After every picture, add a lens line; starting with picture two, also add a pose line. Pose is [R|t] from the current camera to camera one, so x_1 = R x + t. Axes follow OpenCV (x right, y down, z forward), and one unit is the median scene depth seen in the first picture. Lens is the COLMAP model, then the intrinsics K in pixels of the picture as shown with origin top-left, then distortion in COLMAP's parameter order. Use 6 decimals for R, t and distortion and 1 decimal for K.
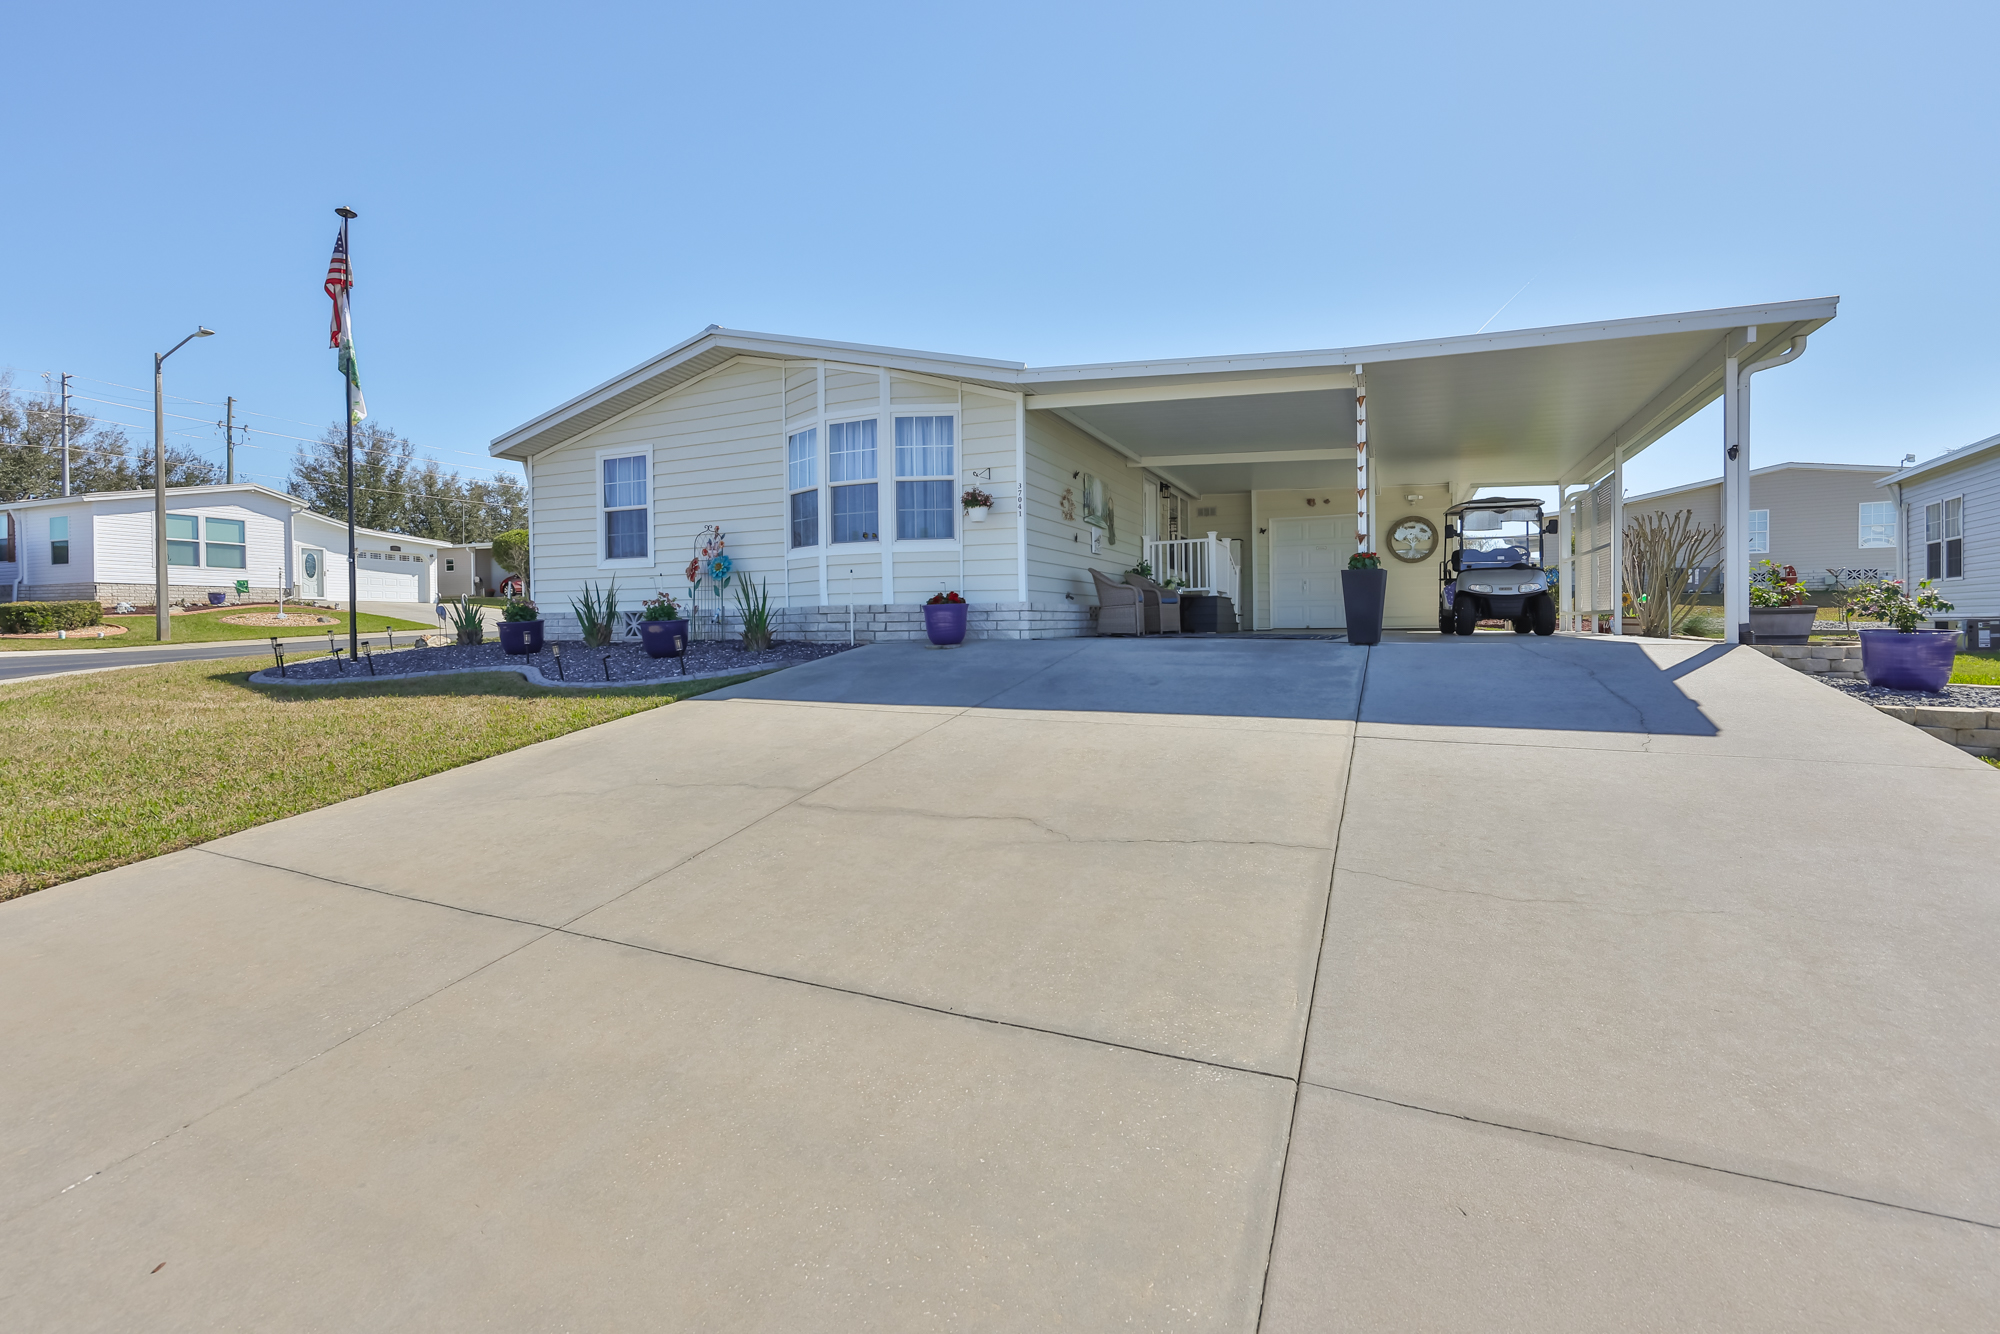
lens RADIAL K [[849.4, 0, 1006.8], [0, 849.4, 654.4], [0, 0, 1]] dist [0.007727, 0.000038]
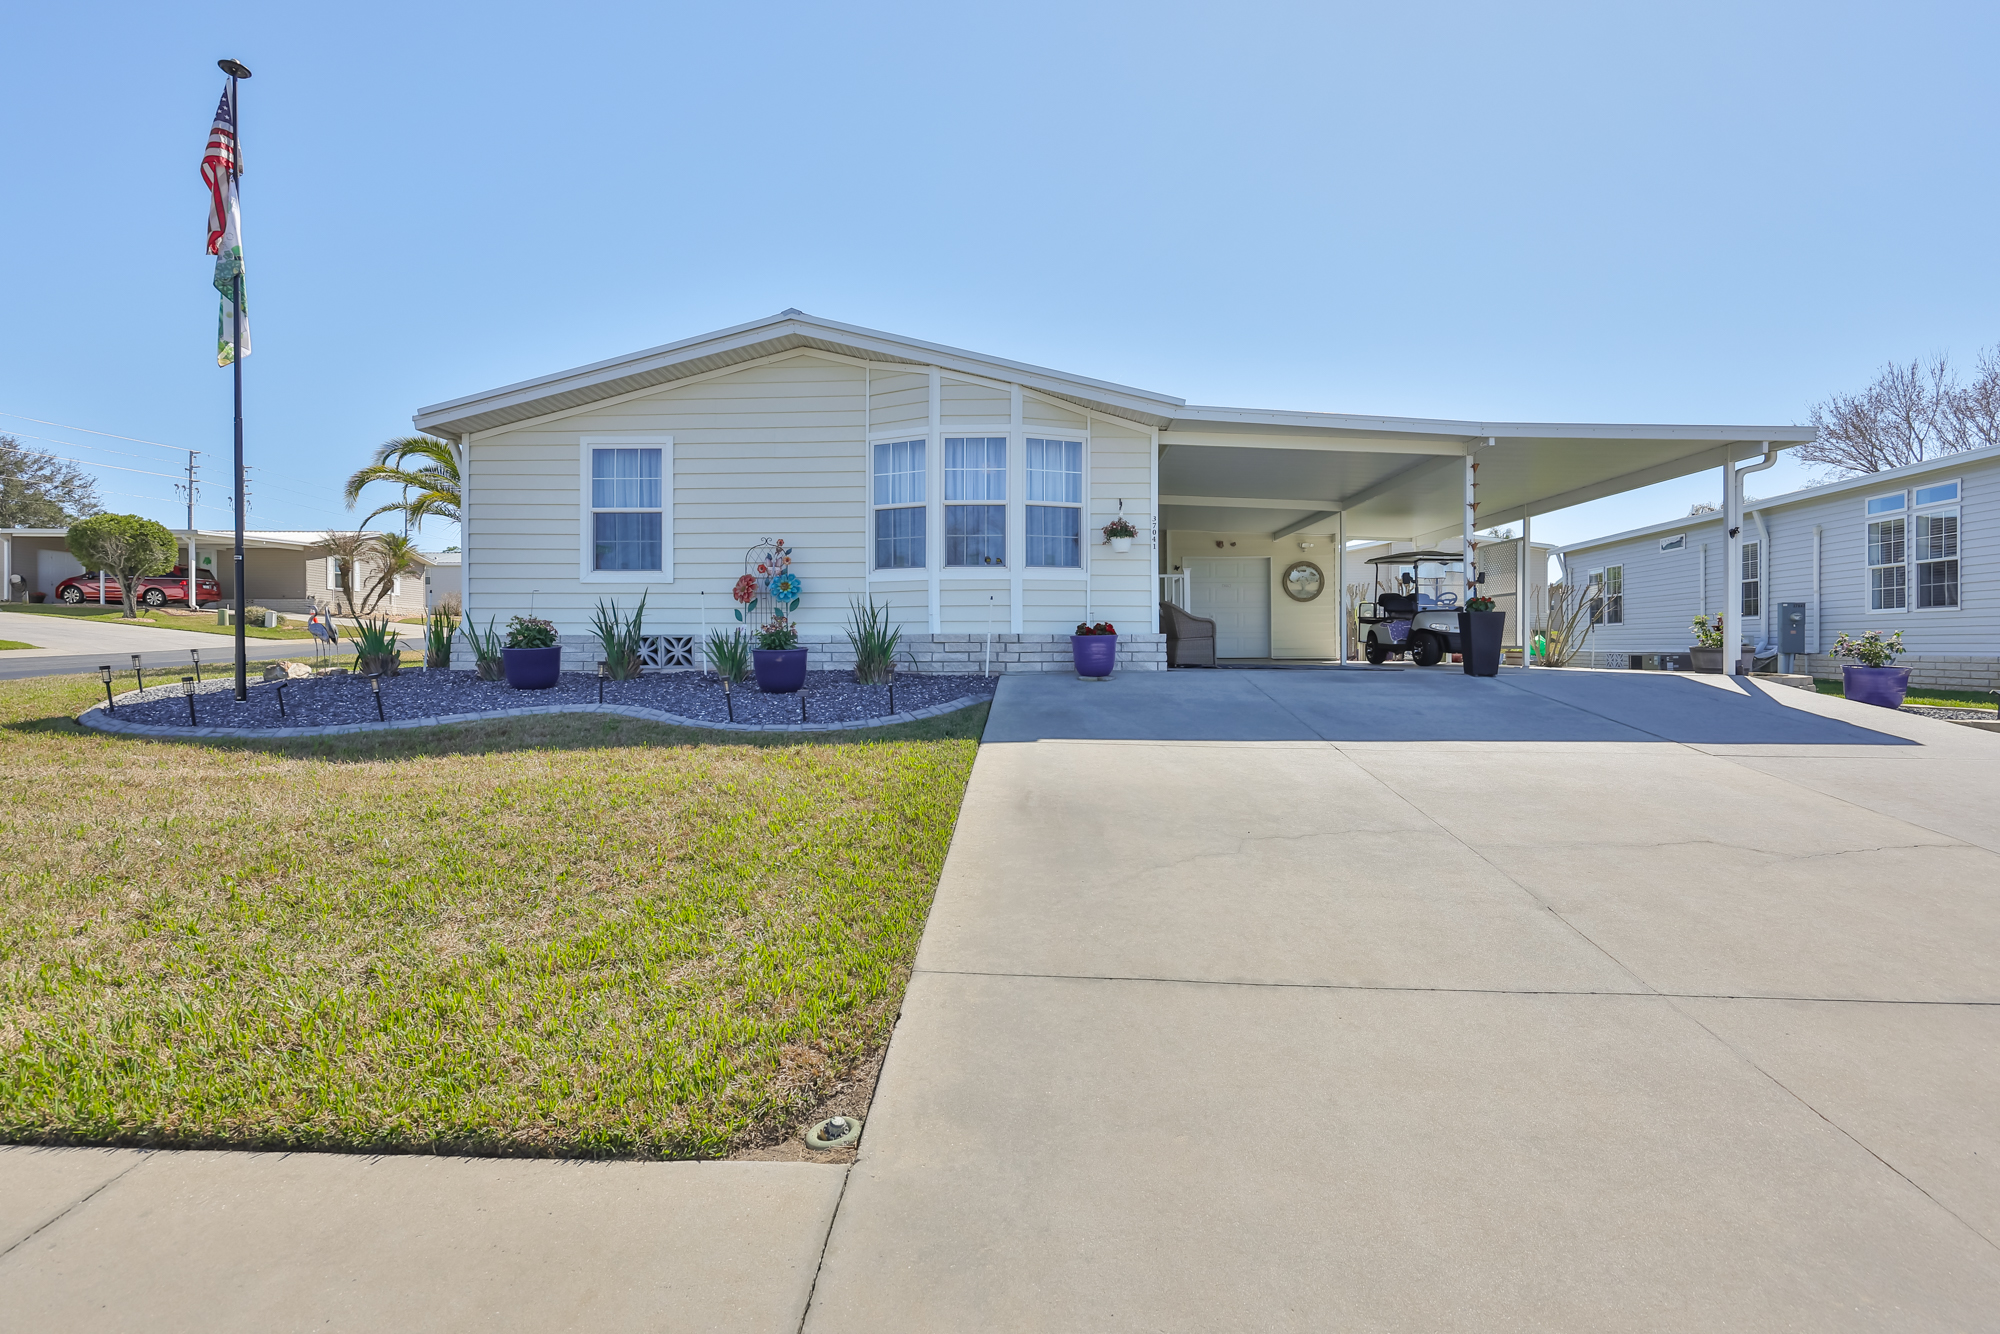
lens RADIAL K [[849.4, 0, 1002.8], [0, 849.4, 667.8], [0, 0, 1]] dist [0.007727, 0.000038]
pose [[0.929613, 0.000791, 0.368537, -0.464483], [0.003783, 0.999925, -0.011689, -0.008956], [-0.368519, 0.012260, 0.929539, 0.115336]]
